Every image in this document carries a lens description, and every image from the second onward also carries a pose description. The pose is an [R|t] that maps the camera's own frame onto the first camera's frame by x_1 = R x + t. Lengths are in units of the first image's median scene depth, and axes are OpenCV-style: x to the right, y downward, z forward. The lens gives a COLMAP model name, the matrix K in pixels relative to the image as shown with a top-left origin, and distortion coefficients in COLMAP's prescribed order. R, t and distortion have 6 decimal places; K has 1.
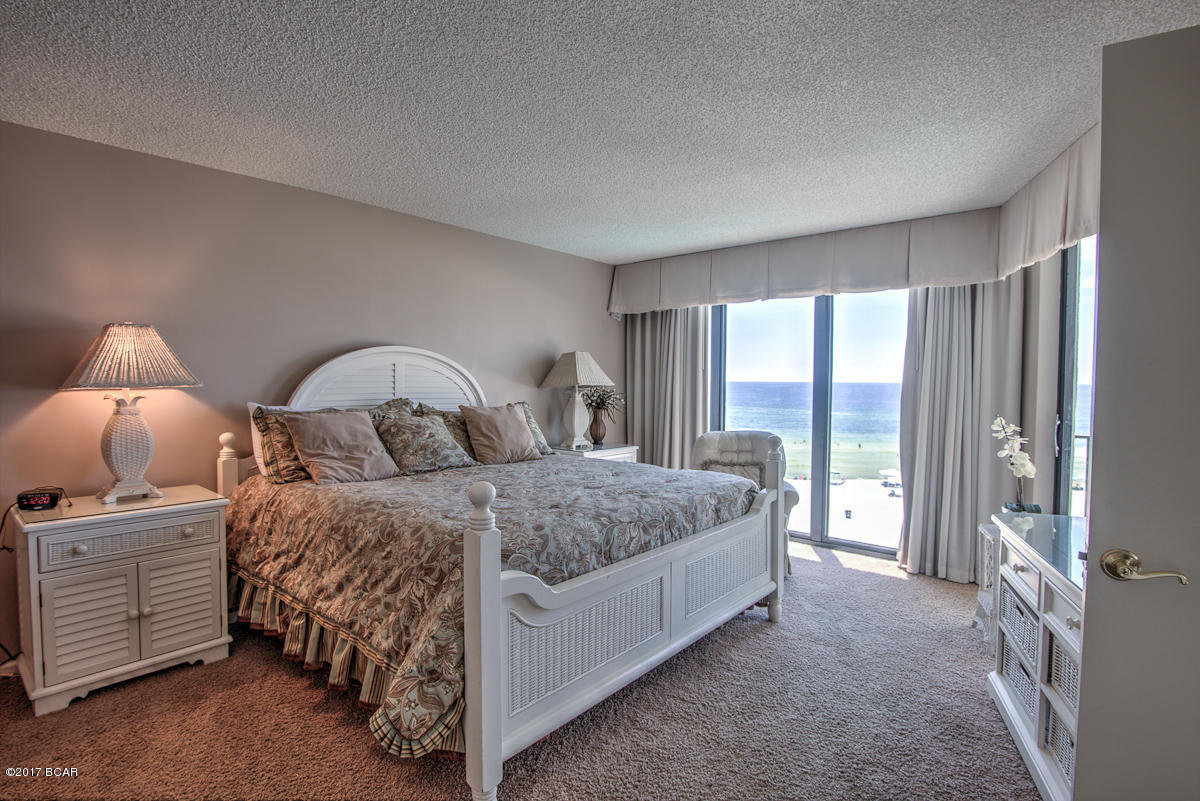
lens RADIAL K [[585.7, 0, 597.5], [0, 585.7, 399.6], [0, 0, 1]] dist [-0.017432, -0.002362]
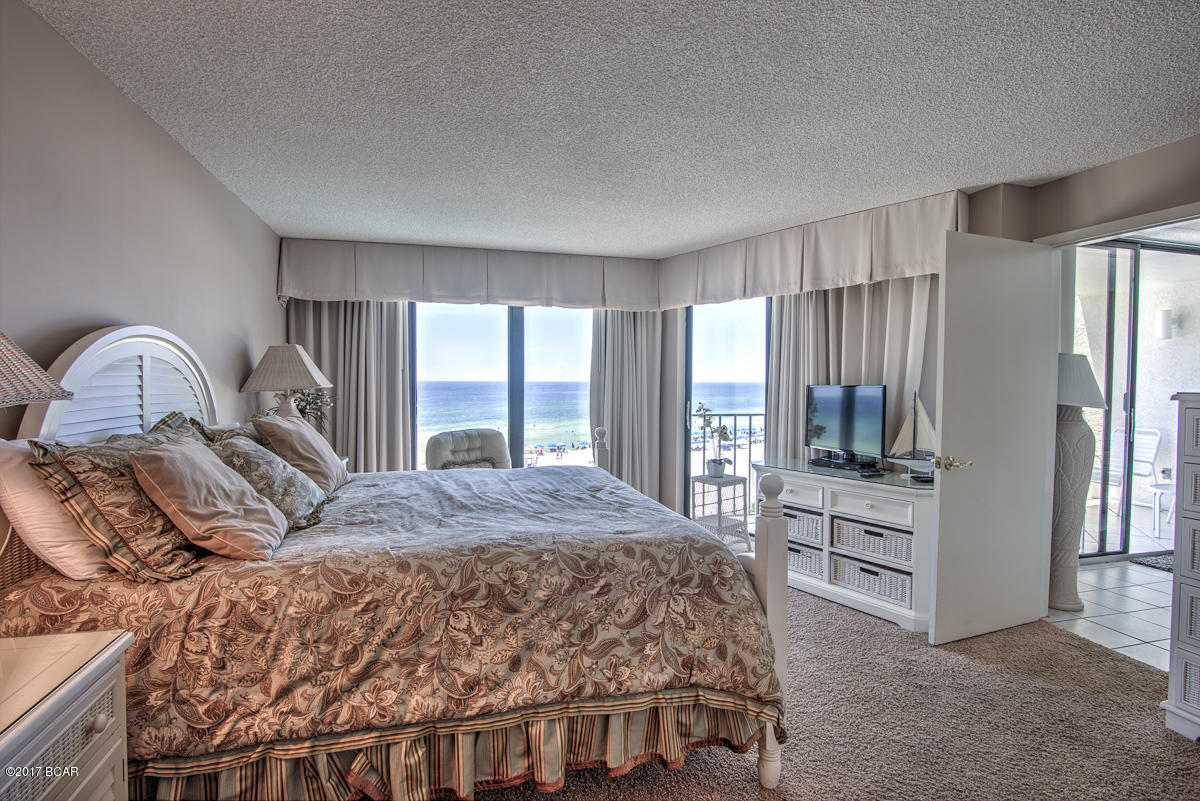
lens RADIAL K [[585.7, 0, 598.1], [0, 585.7, 400.1], [0, 0, 1]] dist [-0.017432, -0.002362]
pose [[0.557013, -0.031806, 0.829895, -0.581225], [0.028474, 0.999410, 0.019192, -0.014151], [-0.830016, 0.012940, 0.557590, 0.290085]]
